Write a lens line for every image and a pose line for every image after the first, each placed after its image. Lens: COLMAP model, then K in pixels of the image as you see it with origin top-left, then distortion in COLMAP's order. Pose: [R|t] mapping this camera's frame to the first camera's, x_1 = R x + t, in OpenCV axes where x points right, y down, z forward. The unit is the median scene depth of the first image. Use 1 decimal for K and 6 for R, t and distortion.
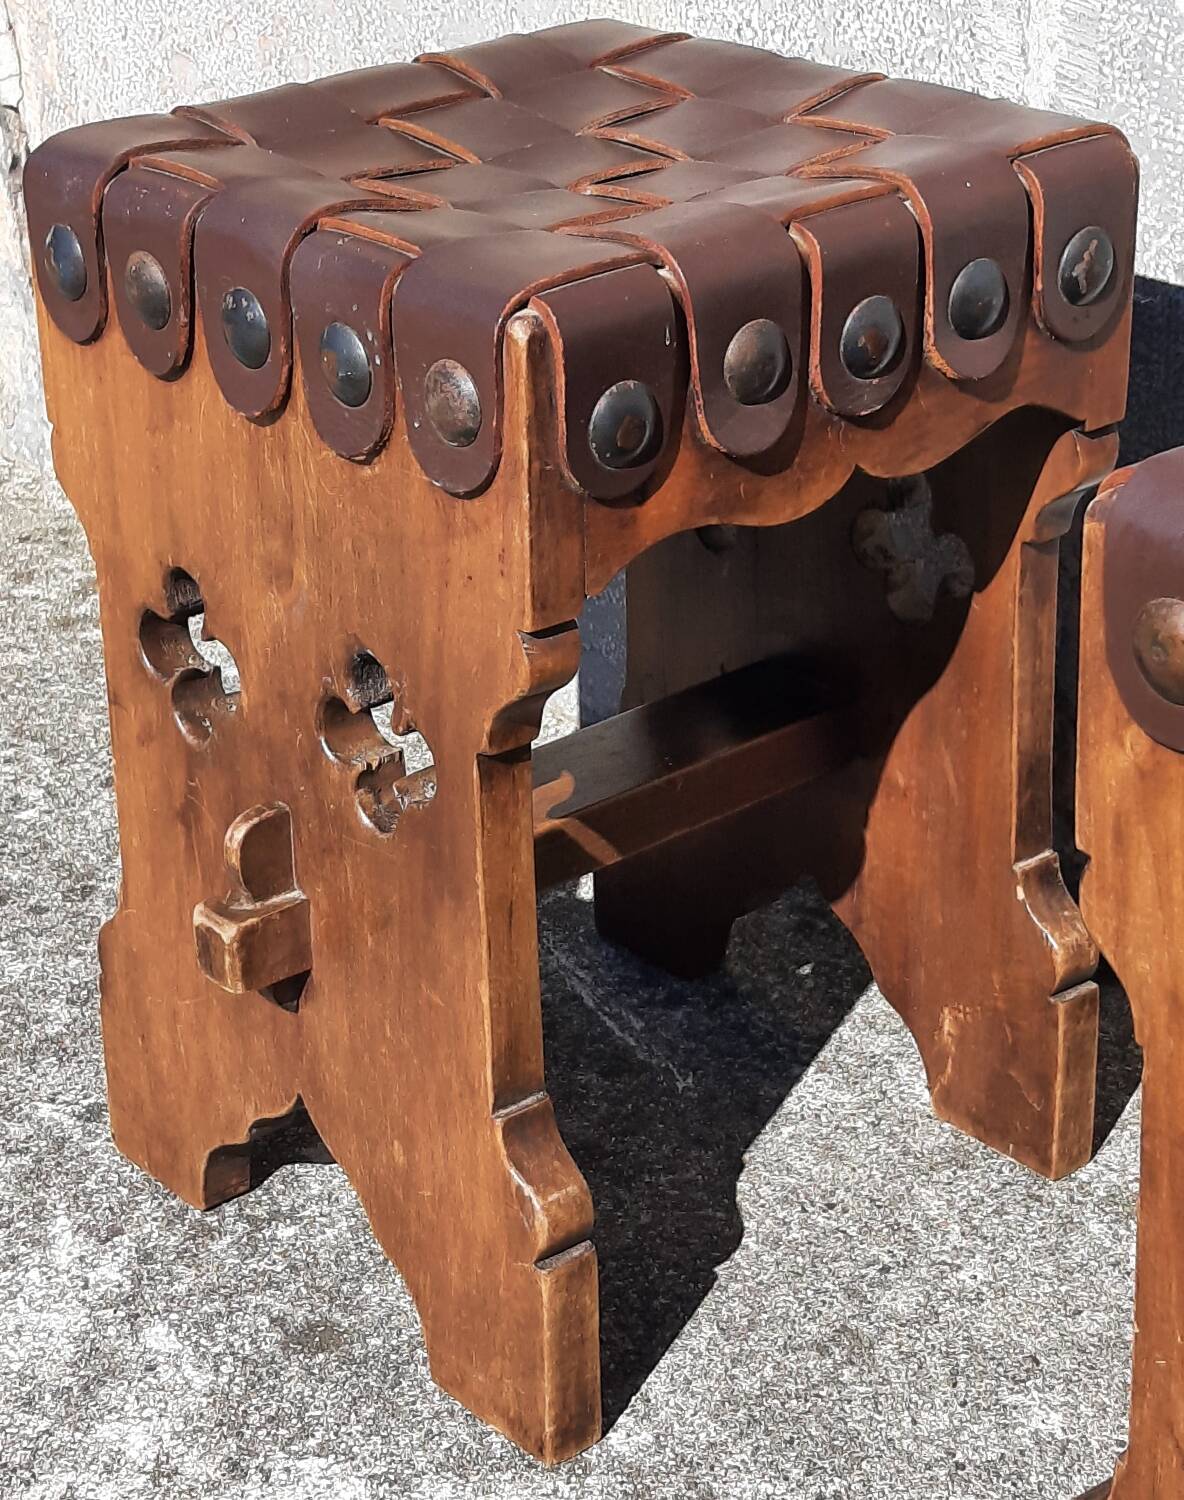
lens RADIAL K [[3101.0, 0, 567.3], [0, 3101.0, 639.8], [0, 0, 1]] dist [0.120943, 0.000000]
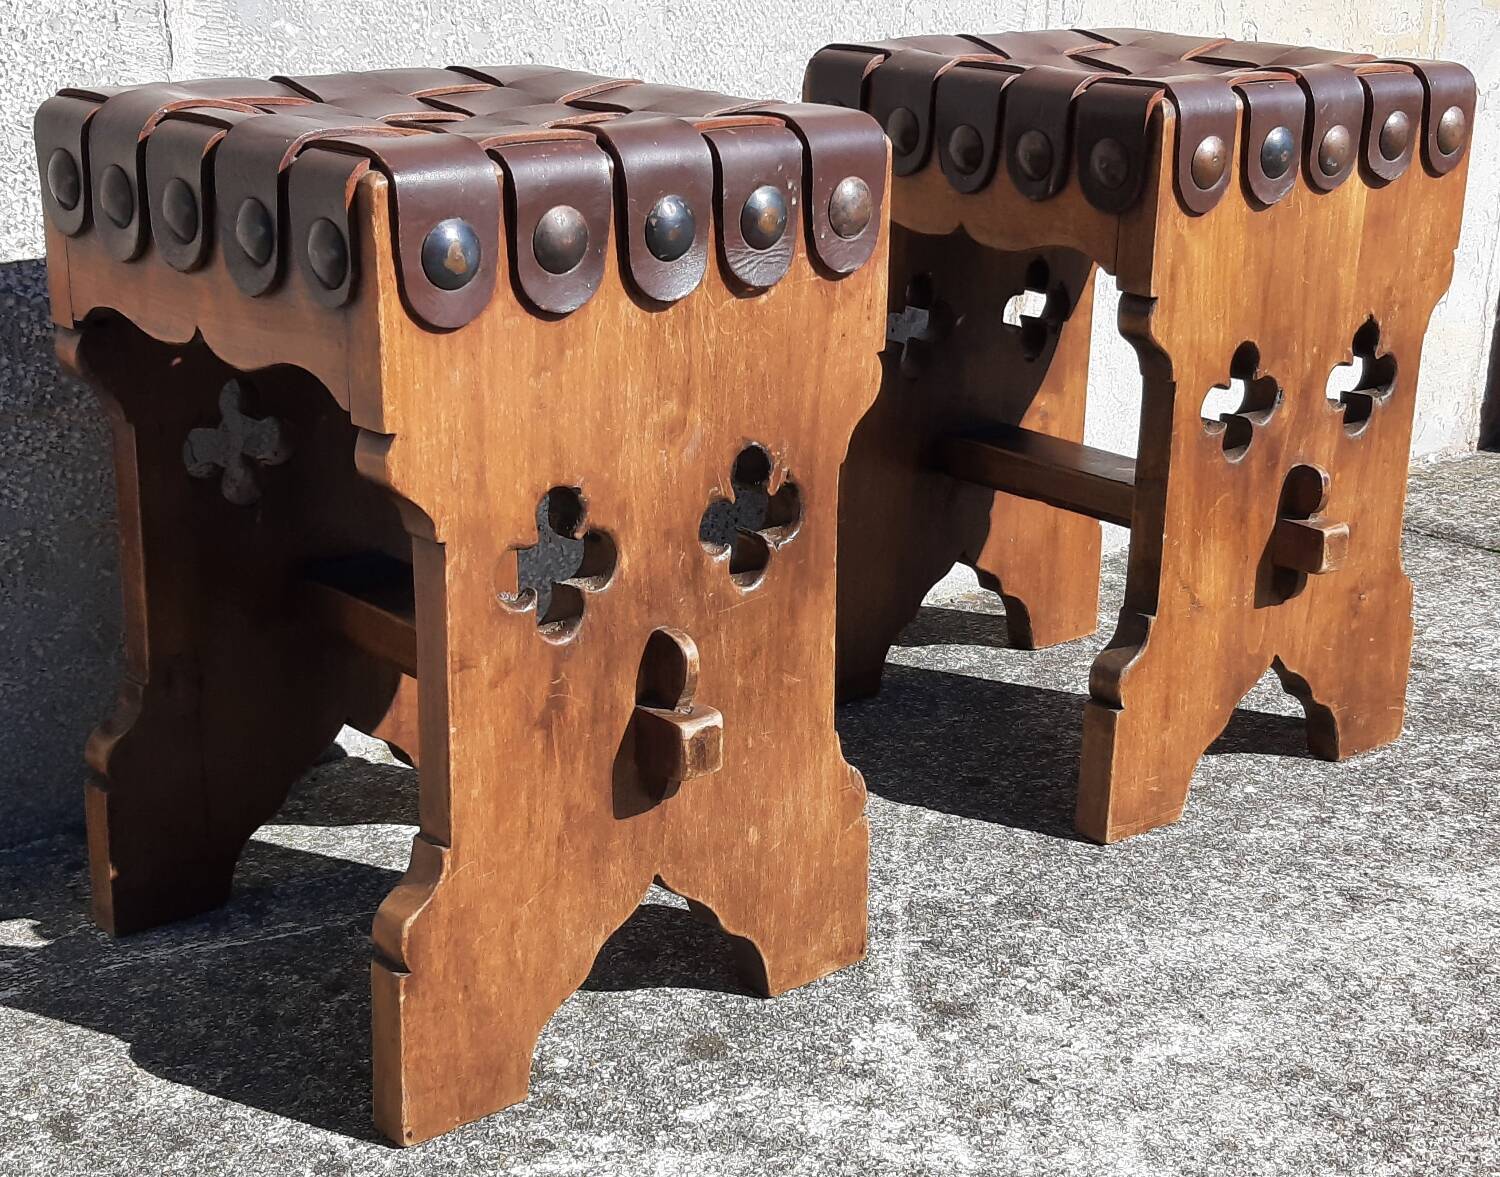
lens RADIAL K [[2320.5, 0, 747.9], [0, 2320.5, 624.8], [0, 0, 1]] dist [0.086165, 0.000000]
pose [[-0.022580, -0.288864, 0.957104, -0.931169], [0.380760, 0.882712, 0.275395, -0.181537], [-0.924398, 0.370645, 0.090056, 0.828840]]
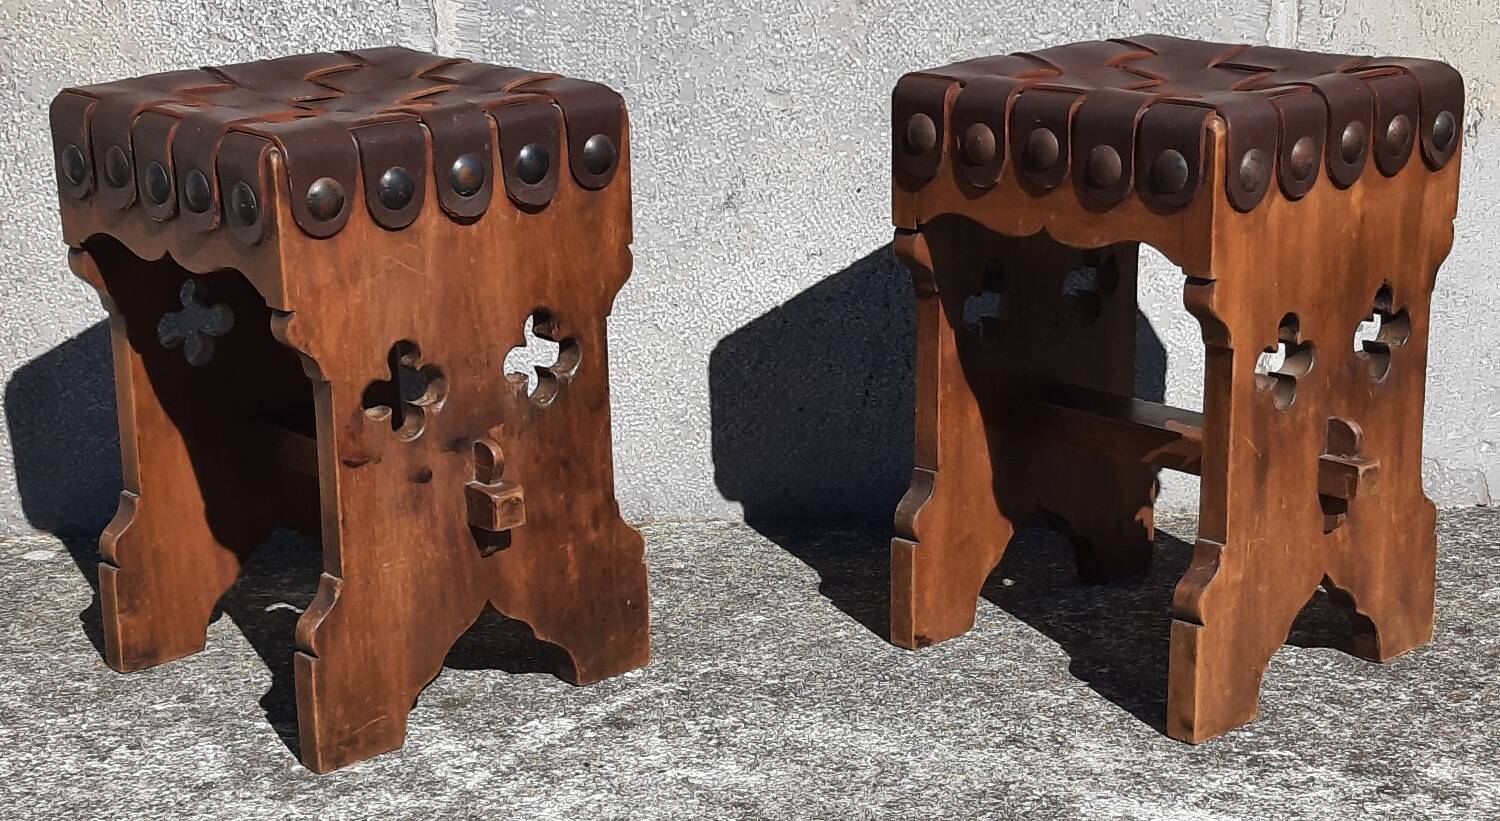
lens RADIAL K [[2596.1, 0, 815.2], [0, 2596.1, 534.5], [0, 0, 1]] dist [0.142748, 0.000000]
pose [[0.621511, -0.212004, 0.754174, -1.108982], [0.308364, 0.951176, 0.013262, 0.171557], [-0.720164, 0.224317, 0.656540, -0.220102]]
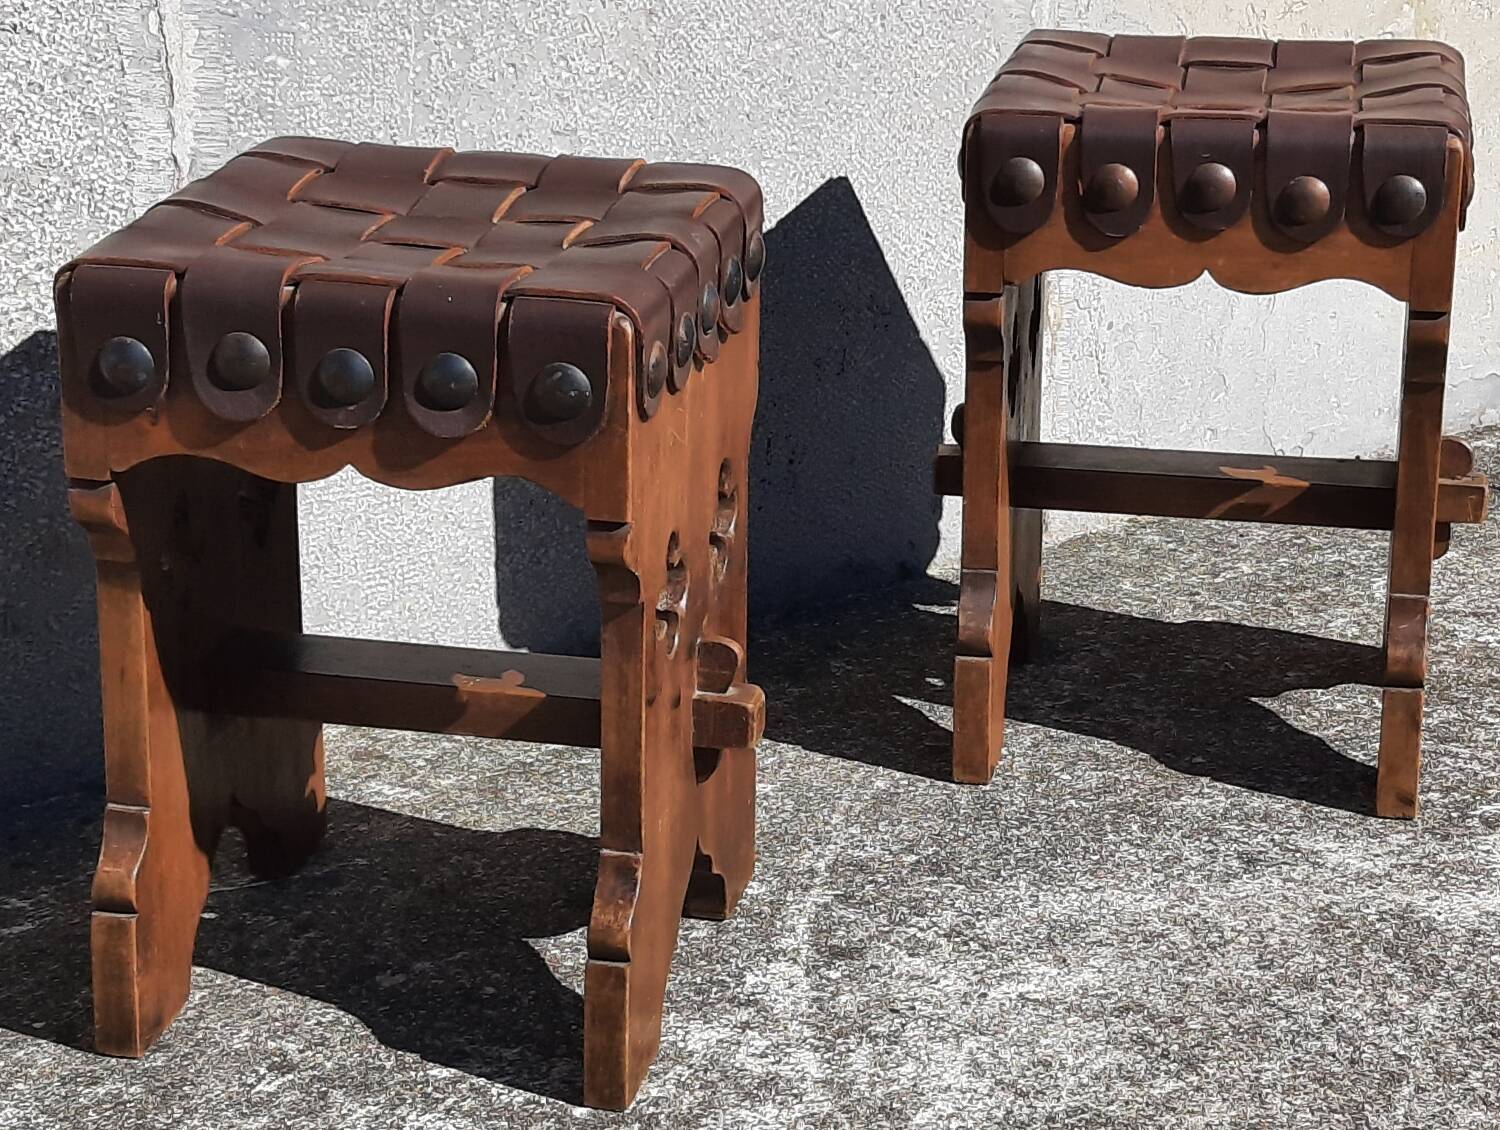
lens RADIAL K [[3195.3, 0, 826.3], [0, 3195.3, 550.0], [0, 0, 1]] dist [0.139448, 0.000000]
pose [[0.052791, -0.295606, 0.953850, -1.437096], [0.398050, 0.882248, 0.251386, -0.290422], [-0.915843, 0.366409, 0.164241, 0.585409]]
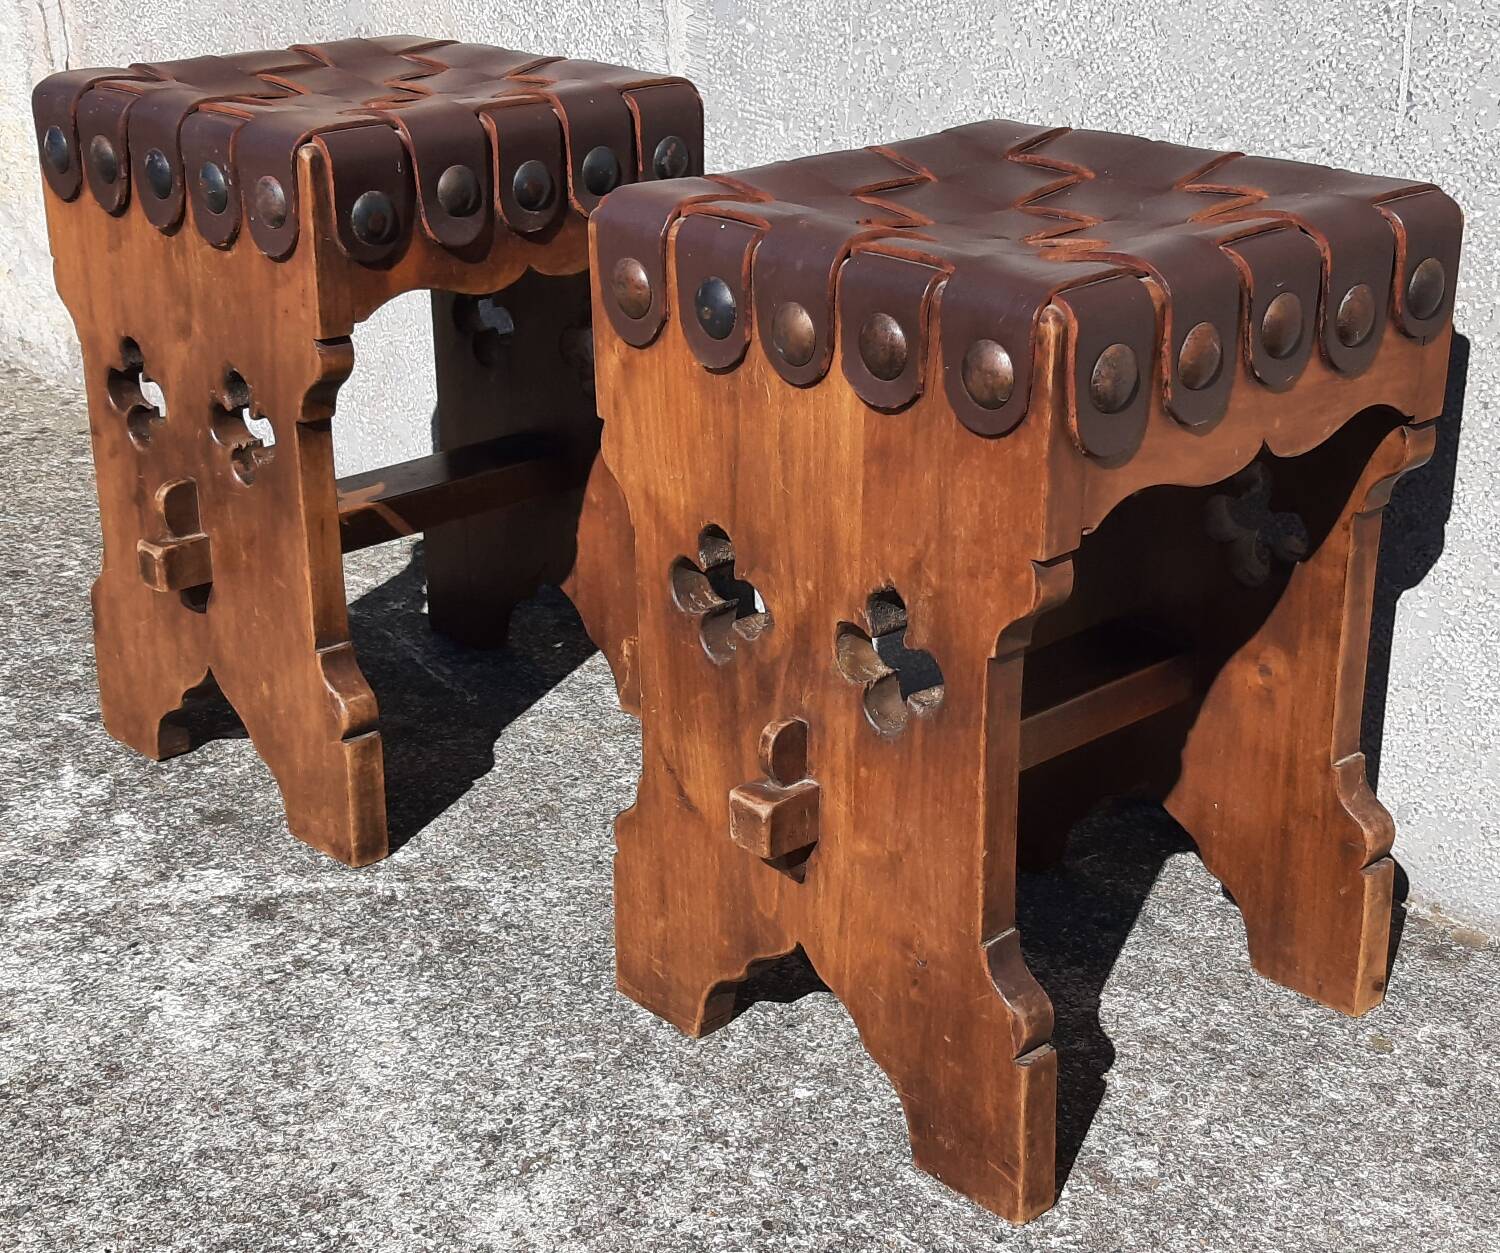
lens RADIAL K [[2319.7, 0, 789.5], [0, 2319.7, 642.2], [0, 0, 1]] dist [0.094719, 0.000000]
pose [[0.996217, -0.003474, 0.086834, 0.109977], [0.005844, 0.999617, -0.027058, 0.165289], [-0.086707, 0.027463, 0.995855, -0.248607]]
